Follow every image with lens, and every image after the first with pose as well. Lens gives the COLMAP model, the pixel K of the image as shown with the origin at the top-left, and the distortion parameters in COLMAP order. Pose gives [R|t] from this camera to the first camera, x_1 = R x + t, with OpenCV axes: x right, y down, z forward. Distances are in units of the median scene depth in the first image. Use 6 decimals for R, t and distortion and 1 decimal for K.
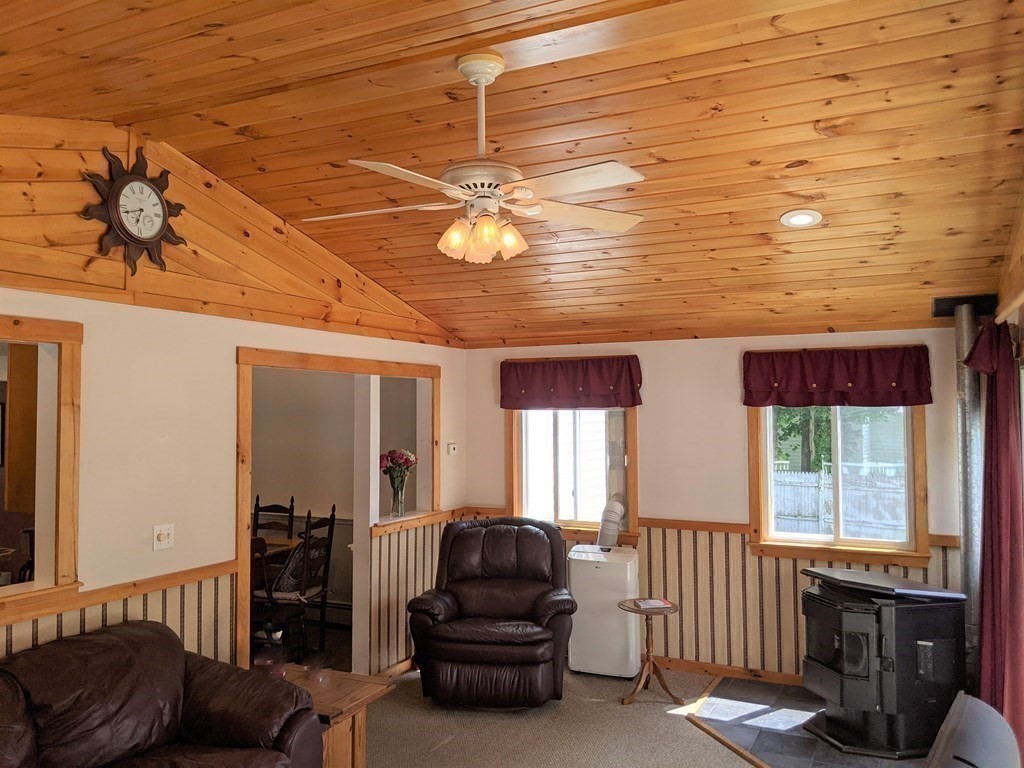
lens RADIAL K [[816.3, 0, 475.3], [0, 816.3, 386.9], [0, 0, 1]] dist [0.029909, -0.051815]
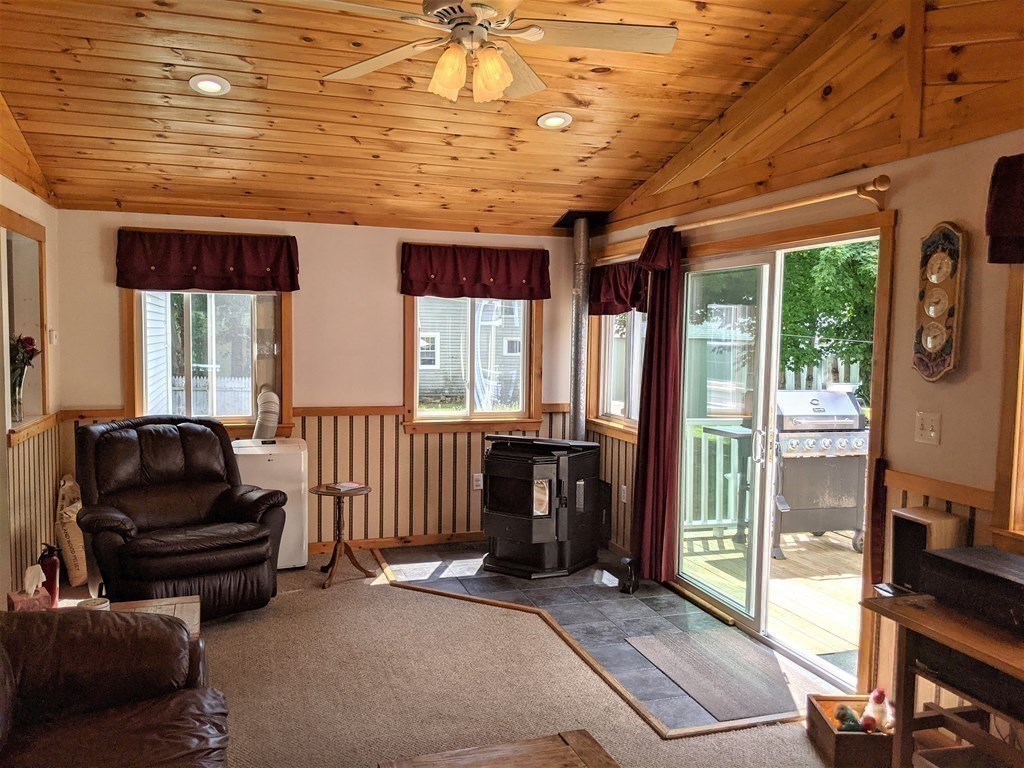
lens RADIAL K [[808.0, 0, 523.8], [0, 808.0, 398.0], [0, 0, 1]] dist [0.058620, -0.091481]
pose [[0.703084, -0.044707, 0.709700, -0.316709], [-0.040207, 0.993926, 0.102444, 0.043447], [-0.709969, -0.100561, 0.697016, 0.152203]]
